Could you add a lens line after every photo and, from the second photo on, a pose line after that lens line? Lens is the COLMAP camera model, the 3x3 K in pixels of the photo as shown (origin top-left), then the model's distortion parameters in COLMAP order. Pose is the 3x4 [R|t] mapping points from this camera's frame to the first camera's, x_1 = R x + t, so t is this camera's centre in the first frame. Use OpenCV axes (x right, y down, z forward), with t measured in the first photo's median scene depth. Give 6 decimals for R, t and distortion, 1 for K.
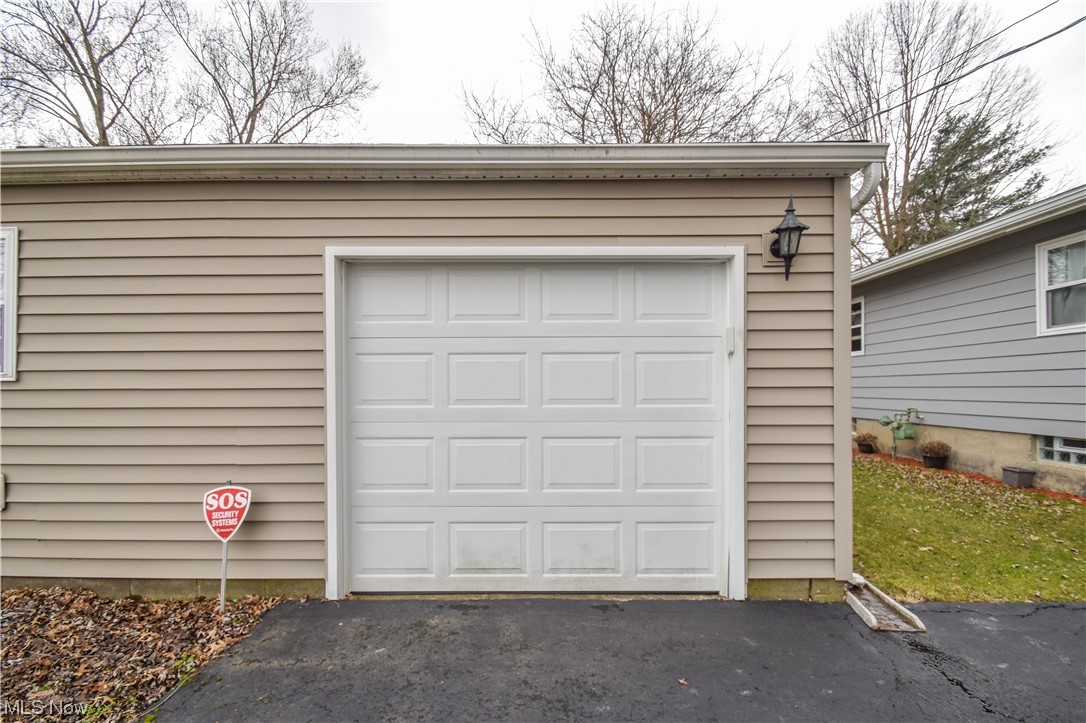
lens RADIAL K [[477.2, 0, 544.7], [0, 477.2, 386.1], [0, 0, 1]] dist [-0.000970, -0.000660]
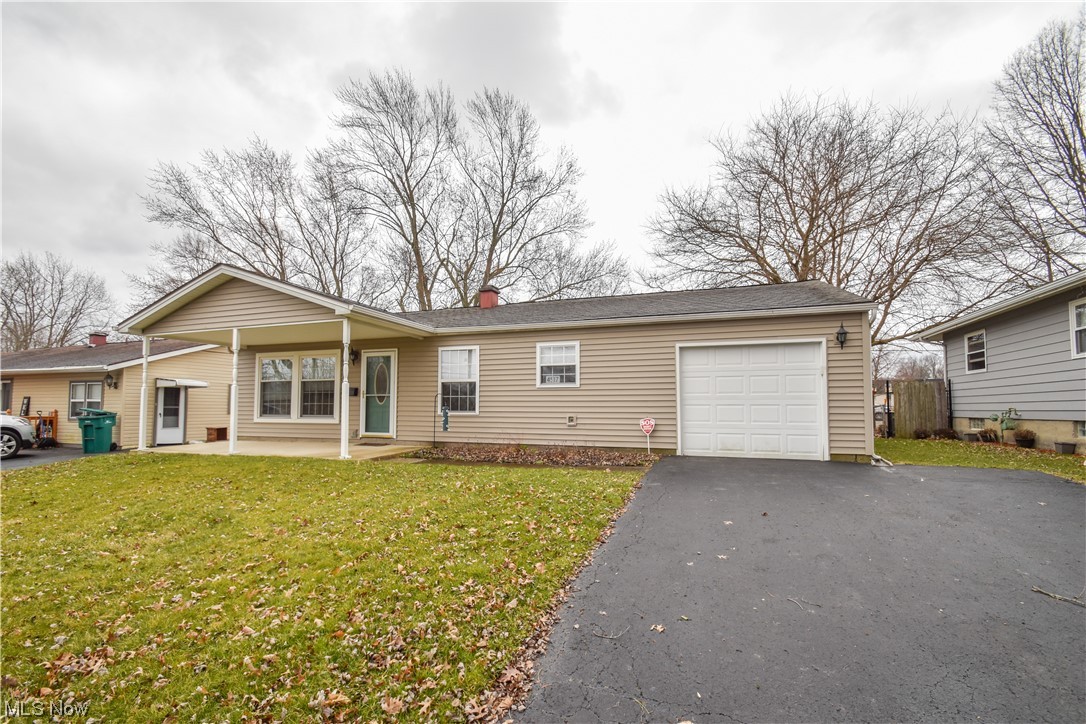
lens RADIAL K [[477.2, 0, 544.7], [0, 477.2, 386.6], [0, 0, 1]] dist [-0.000970, -0.000660]
pose [[0.943419, -0.010920, -0.331424, -0.129155], [-0.003491, 0.999075, -0.042856, 0.072241], [0.331585, 0.041588, 0.942508, -1.251333]]
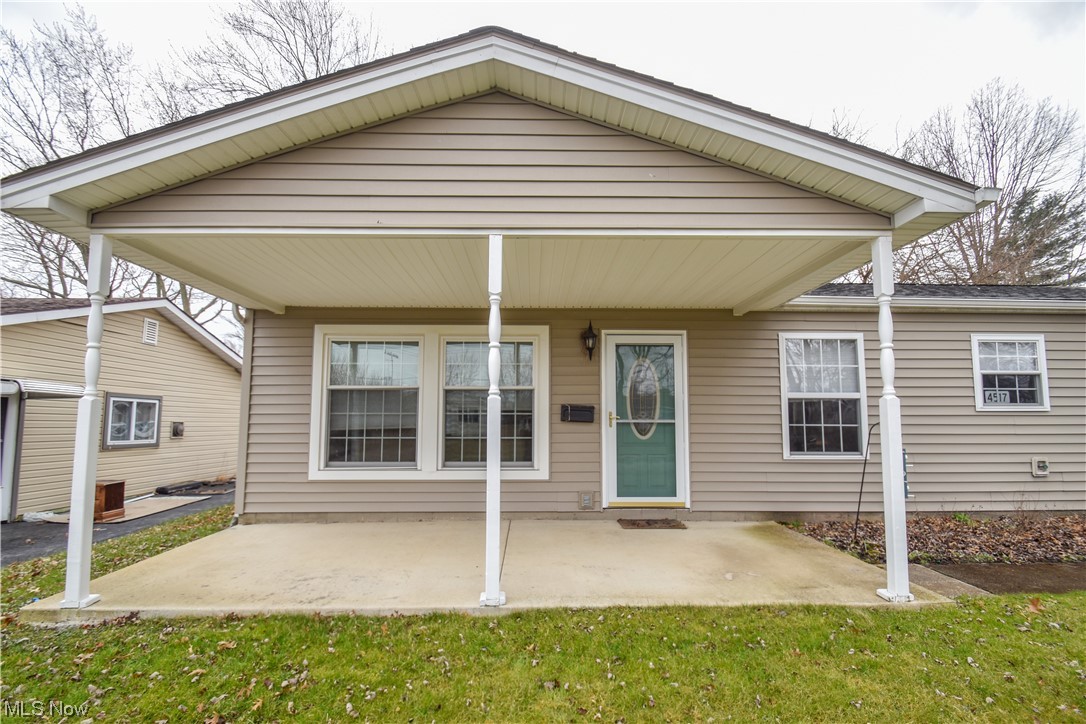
lens RADIAL K [[477.2, 0, 544.7], [0, 477.2, 386.6], [0, 0, 1]] dist [-0.000970, -0.000660]
pose [[0.999869, 0.004738, 0.015459, -1.760232], [-0.003565, 0.997172, -0.075069, 0.026110], [-0.015771, 0.075004, 0.997059, -0.564340]]
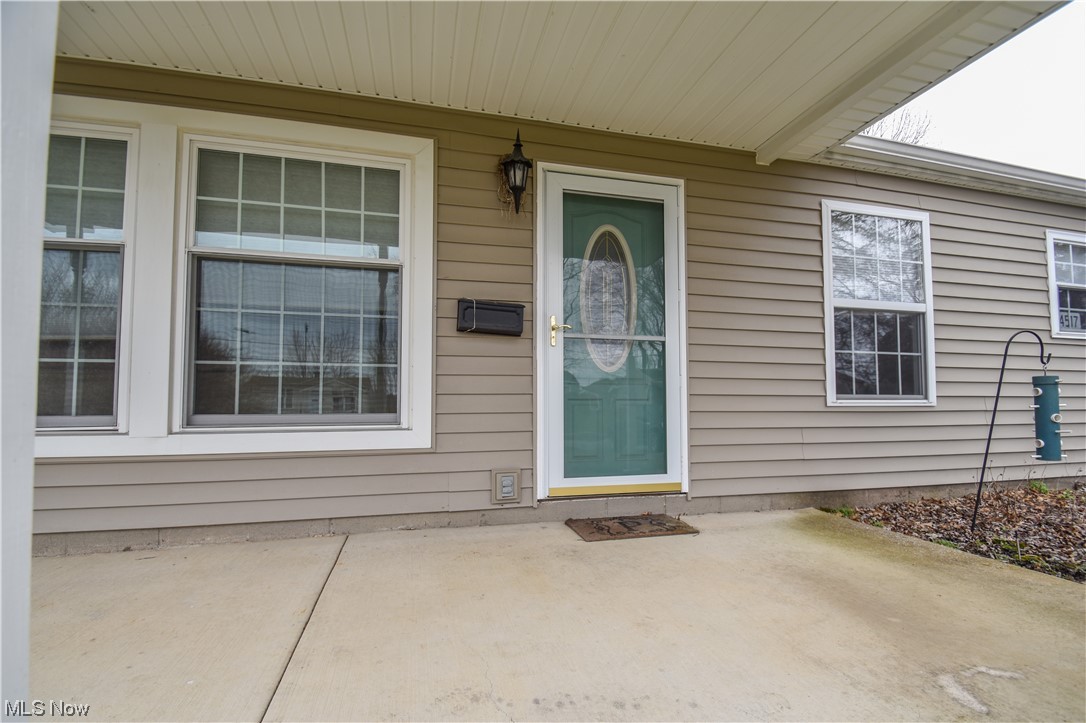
lens RADIAL K [[477.2, 0, 544.7], [0, 477.2, 386.1], [0, 0, 1]] dist [-0.000970, -0.000660]
pose [[0.968051, 0.010936, 0.250515, -1.745272], [-0.001349, 0.999261, -0.038412, 0.103476], [-0.250750, 0.036847, 0.967350, -0.037125]]
